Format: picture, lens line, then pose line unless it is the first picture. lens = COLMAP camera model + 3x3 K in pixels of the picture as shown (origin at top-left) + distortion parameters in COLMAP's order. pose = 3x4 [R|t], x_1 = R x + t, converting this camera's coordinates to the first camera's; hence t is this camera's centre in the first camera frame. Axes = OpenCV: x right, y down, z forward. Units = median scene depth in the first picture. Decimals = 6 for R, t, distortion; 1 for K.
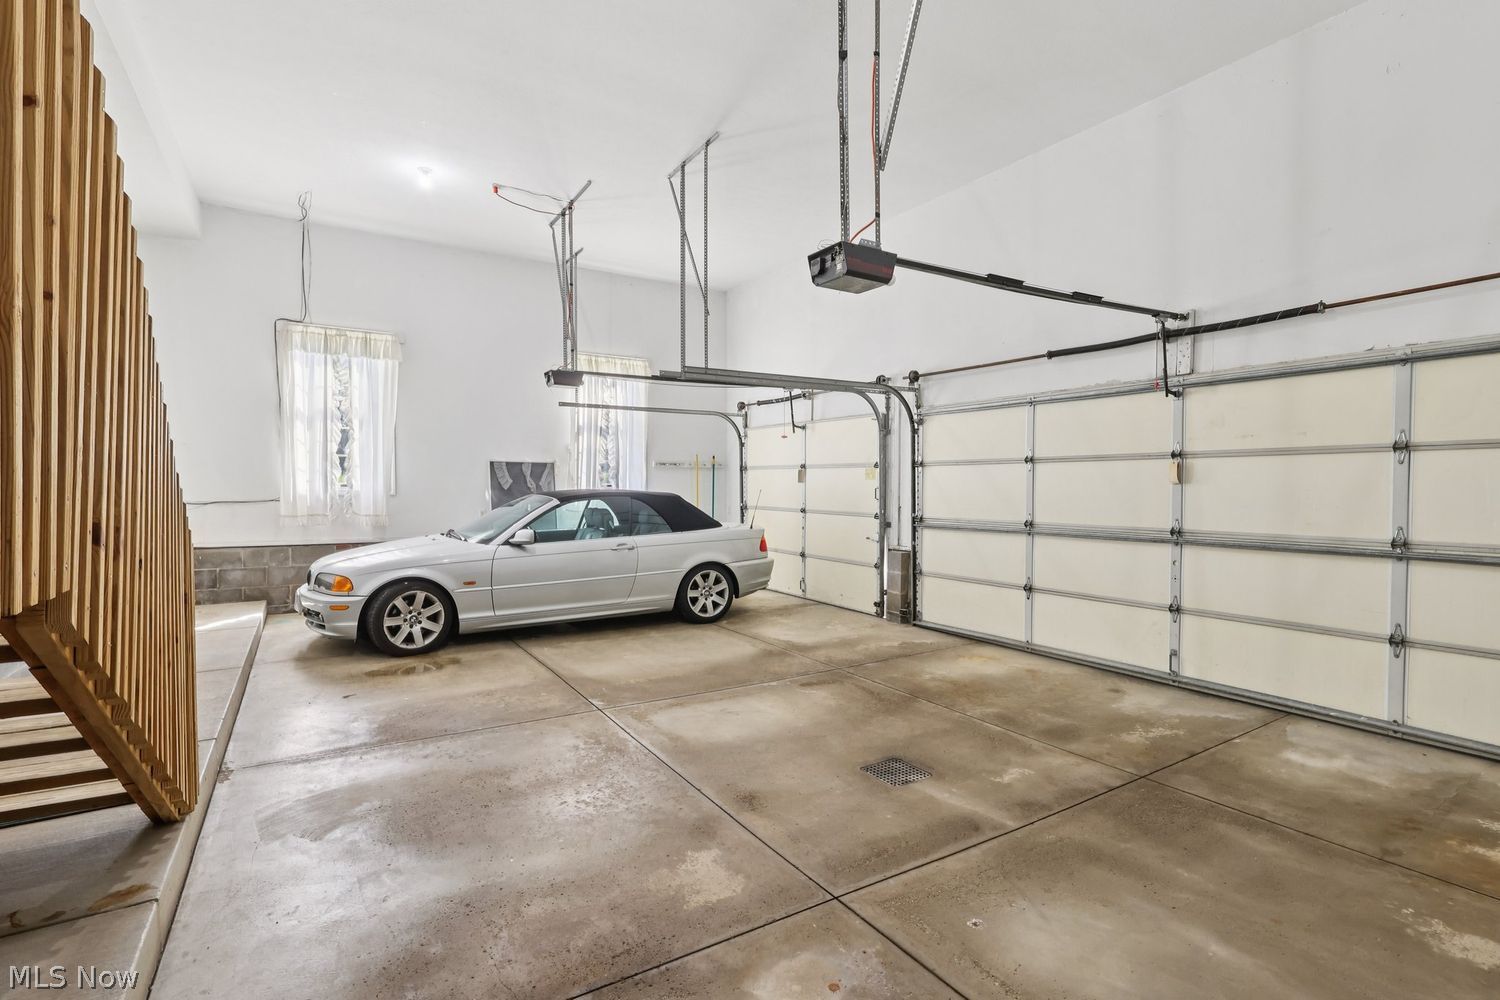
lens RADIAL K [[702.8, 0, 749.4], [0, 702.8, 488.8], [0, 0, 1]] dist [-0.008497, 0.002457]
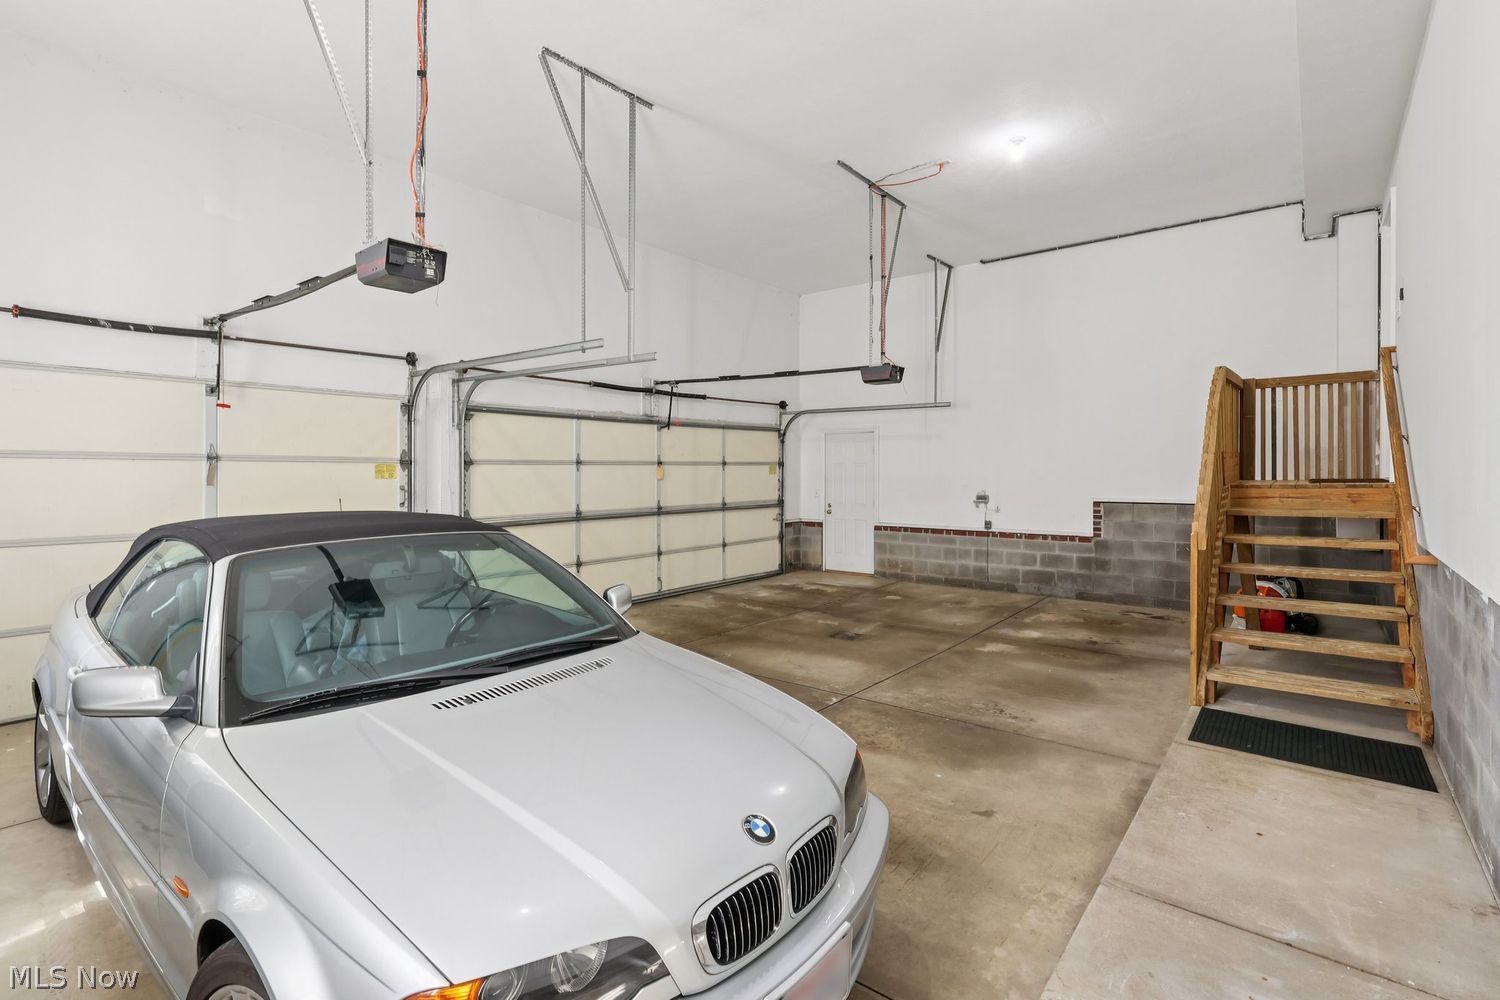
lens RADIAL K [[702.8, 0, 748.4], [0, 702.8, 468.1], [0, 0, 1]] dist [-0.008497, 0.002457]
pose [[-0.334610, -0.000308, 0.942357, -1.143973], [0.005531, 0.999982, 0.002290, -0.041115], [-0.942341, 0.005978, -0.334602, 1.453923]]
